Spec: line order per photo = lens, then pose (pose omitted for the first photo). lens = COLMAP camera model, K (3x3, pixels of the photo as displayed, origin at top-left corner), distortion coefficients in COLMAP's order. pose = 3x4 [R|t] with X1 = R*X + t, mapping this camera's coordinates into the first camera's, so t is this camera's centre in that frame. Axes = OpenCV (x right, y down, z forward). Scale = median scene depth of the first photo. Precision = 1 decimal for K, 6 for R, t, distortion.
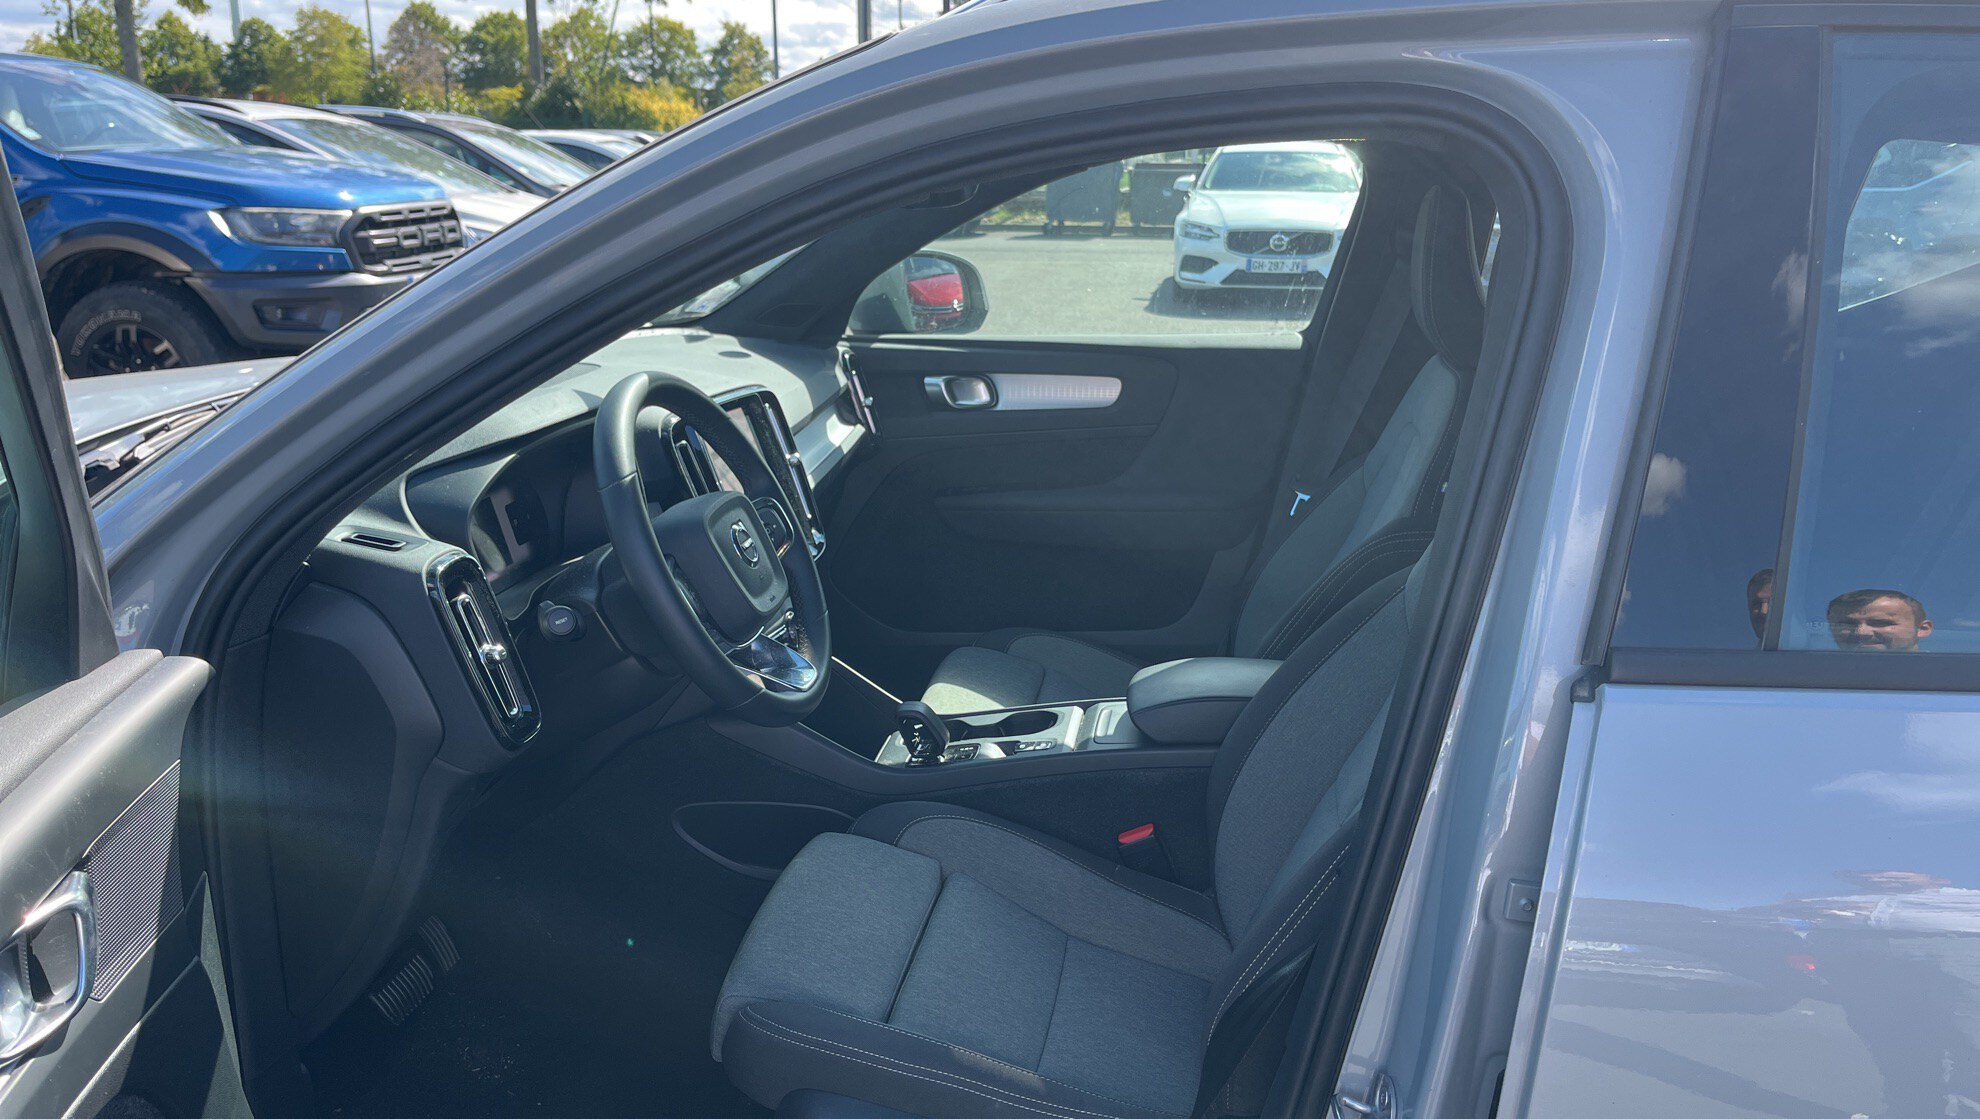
lens RADIAL K [[1541.6, 0, 990.0], [0, 1541.6, 559.5], [0, 0, 1]] dist [0.083567, -0.122649]
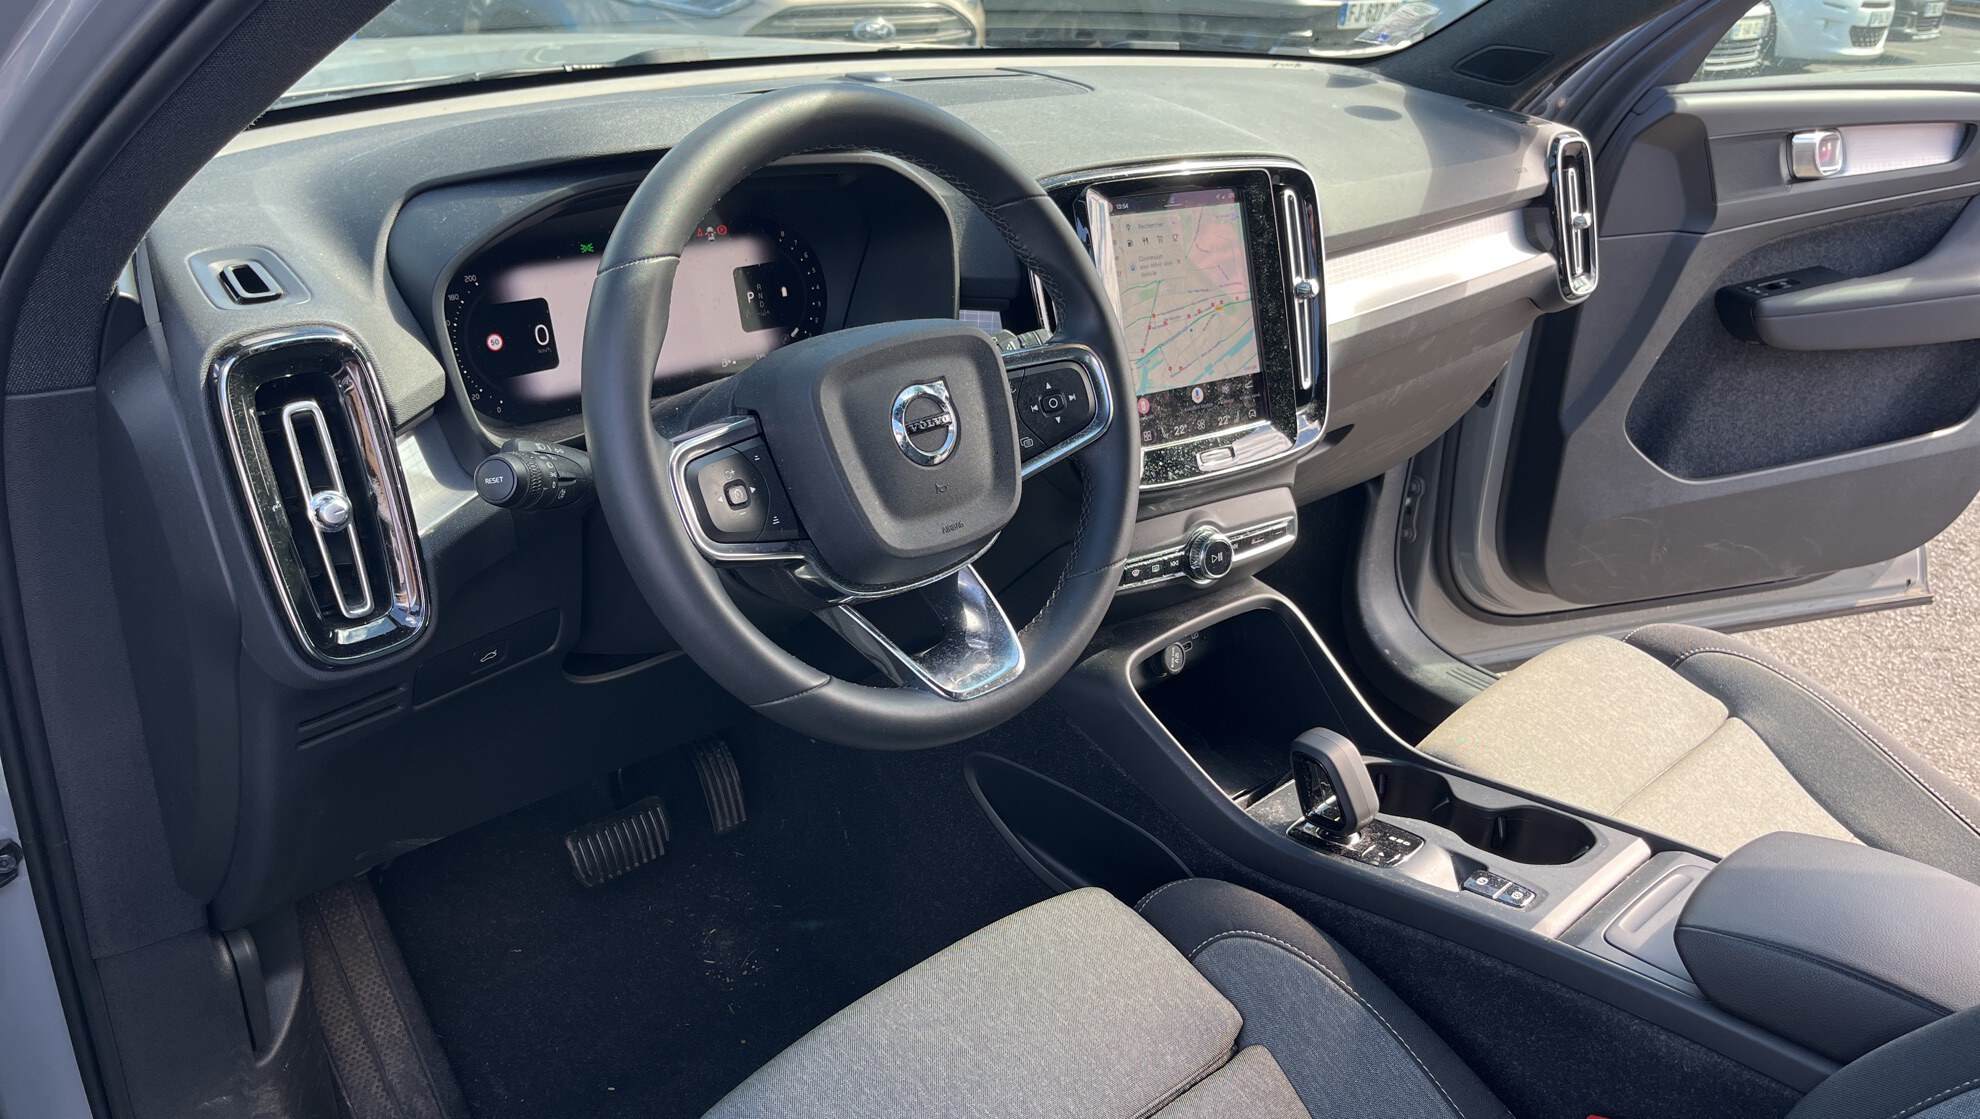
lens RADIAL K [[1541.6, 0, 990.0], [0, 1541.6, 559.5], [0, 0, 1]] dist [0.083567, -0.122649]
pose [[0.796330, 0.296232, -0.527357, 0.020995], [-0.213945, 0.953449, 0.212514, -0.010536], [0.565761, -0.056406, 0.822638, 0.065477]]
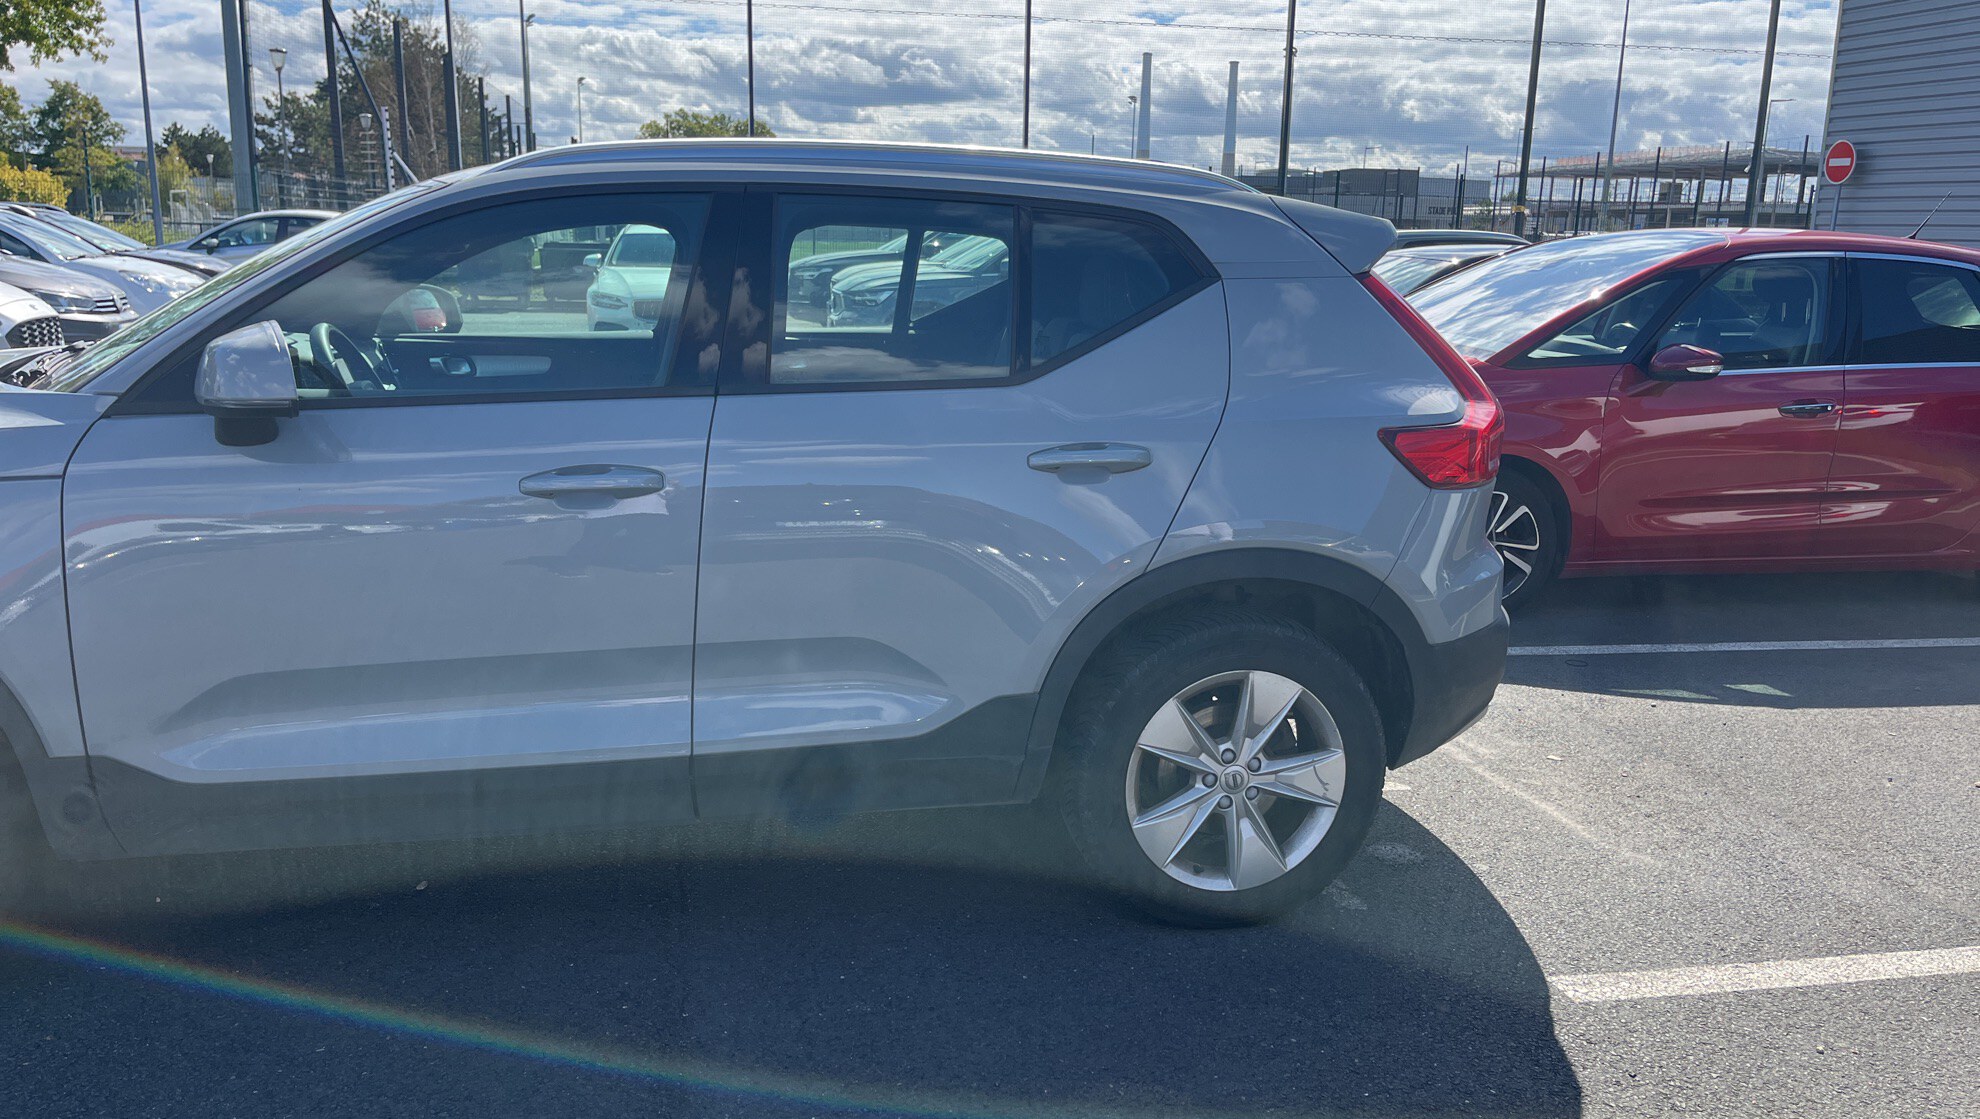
lens RADIAL K [[1543.8, 0, 999.6], [0, 1543.8, 589.6], [0, 0, 1]] dist [0.077626, -0.114891]
pose [[0.932581, -0.067391, 0.354614, -0.014926], [0.078723, 0.996741, -0.017607, 0.038757], [-0.352272, 0.044336, 0.934847, -0.145336]]
